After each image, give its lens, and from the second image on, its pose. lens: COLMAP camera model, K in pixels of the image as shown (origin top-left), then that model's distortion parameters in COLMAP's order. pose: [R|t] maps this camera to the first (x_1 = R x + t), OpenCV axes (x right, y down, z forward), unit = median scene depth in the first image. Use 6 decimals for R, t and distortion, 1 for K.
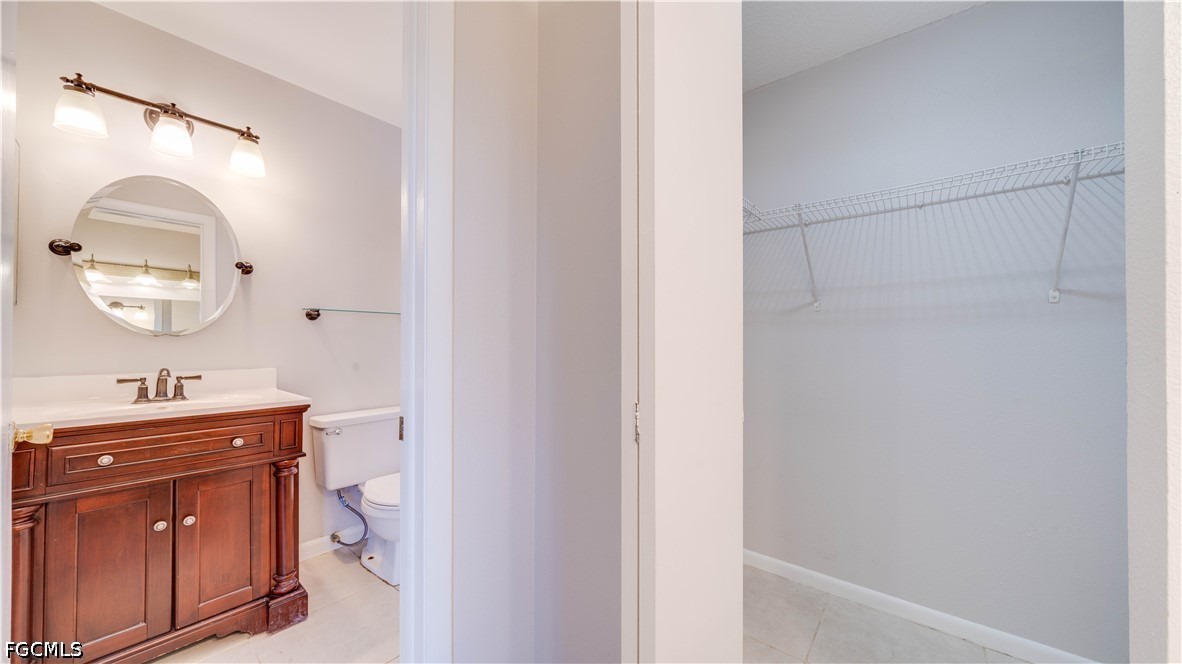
lens RADIAL K [[415.3, 0, 595.7], [0, 415.3, 333.3], [0, 0, 1]] dist [-0.008186, -0.000267]
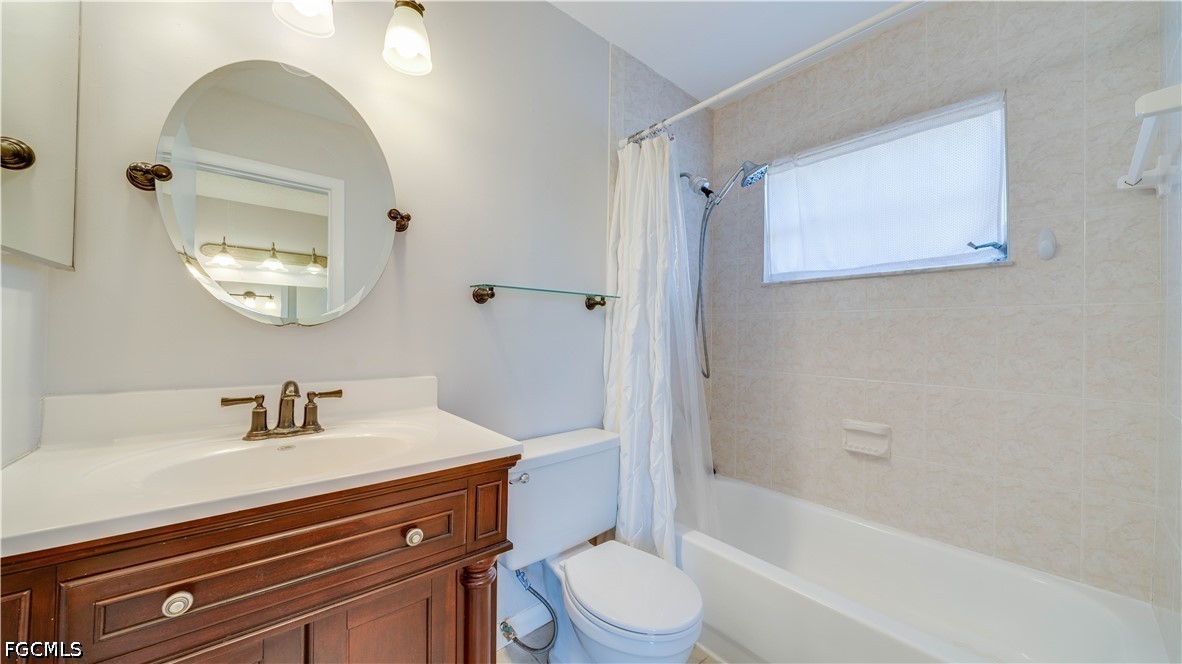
lens RADIAL K [[415.3, 0, 583.7], [0, 415.3, 324.9], [0, 0, 1]] dist [-0.008186, -0.000267]
pose [[0.981838, 0.006374, -0.189614, -0.509522], [-0.006558, 0.999978, -0.000343, 0.002693], [0.189607, 0.001580, 0.981859, 0.483873]]
